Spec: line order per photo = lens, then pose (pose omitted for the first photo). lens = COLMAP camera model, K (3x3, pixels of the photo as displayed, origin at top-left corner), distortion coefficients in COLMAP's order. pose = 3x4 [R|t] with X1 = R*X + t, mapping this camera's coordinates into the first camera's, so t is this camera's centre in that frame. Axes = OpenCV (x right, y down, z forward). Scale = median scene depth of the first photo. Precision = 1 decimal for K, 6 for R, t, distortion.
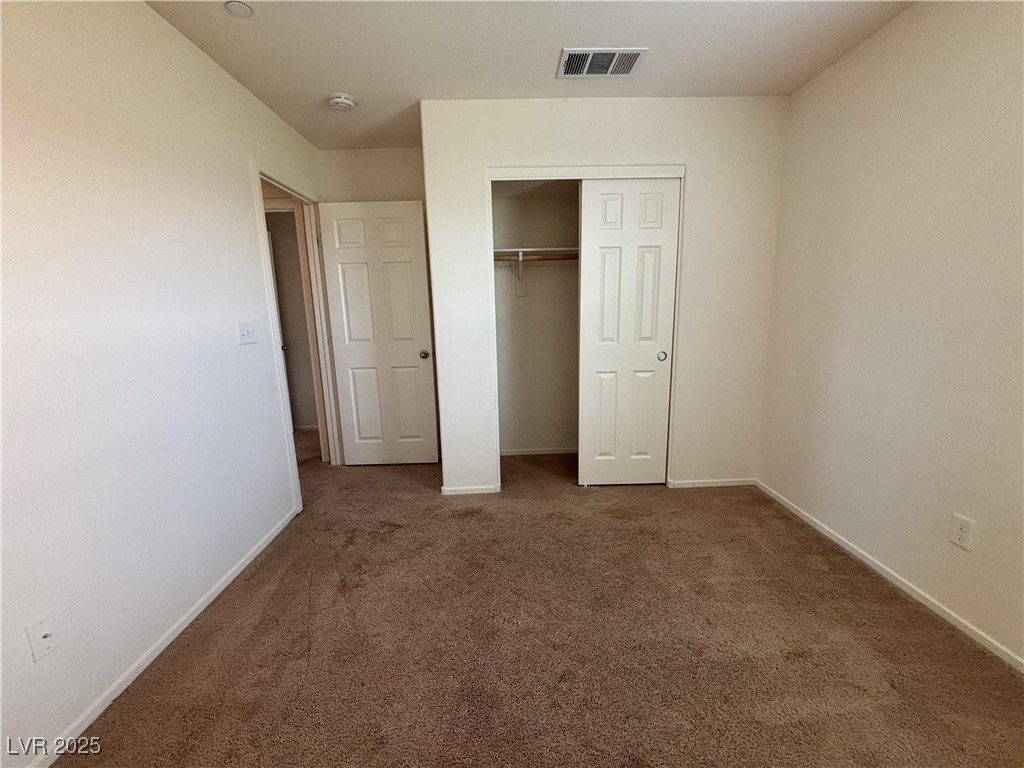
lens RADIAL K [[413.9, 0, 512.7], [0, 413.9, 383.6], [0, 0, 1]] dist [-0.000164, -0.000960]
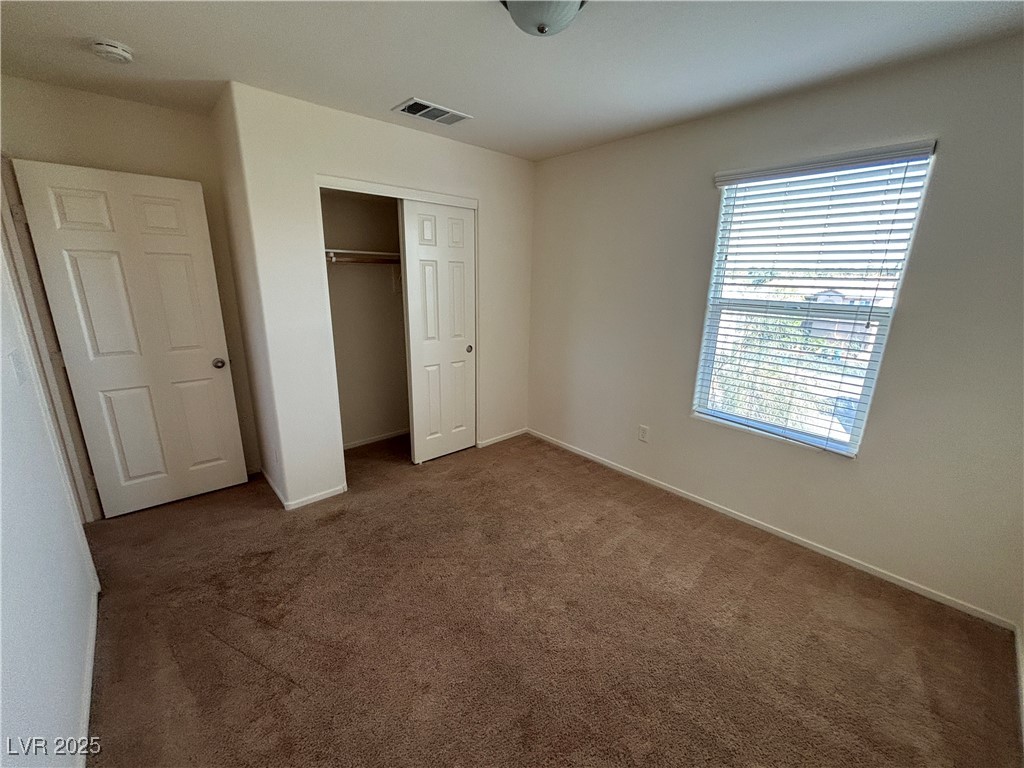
lens RADIAL K [[413.9, 0, 512.7], [0, 413.9, 383.6], [0, 0, 1]] dist [-0.000164, -0.000960]
pose [[0.758465, -0.130878, 0.638437, -0.382856], [0.084444, 0.991106, 0.102854, -0.082634], [-0.646220, -0.024099, 0.762771, -0.062239]]
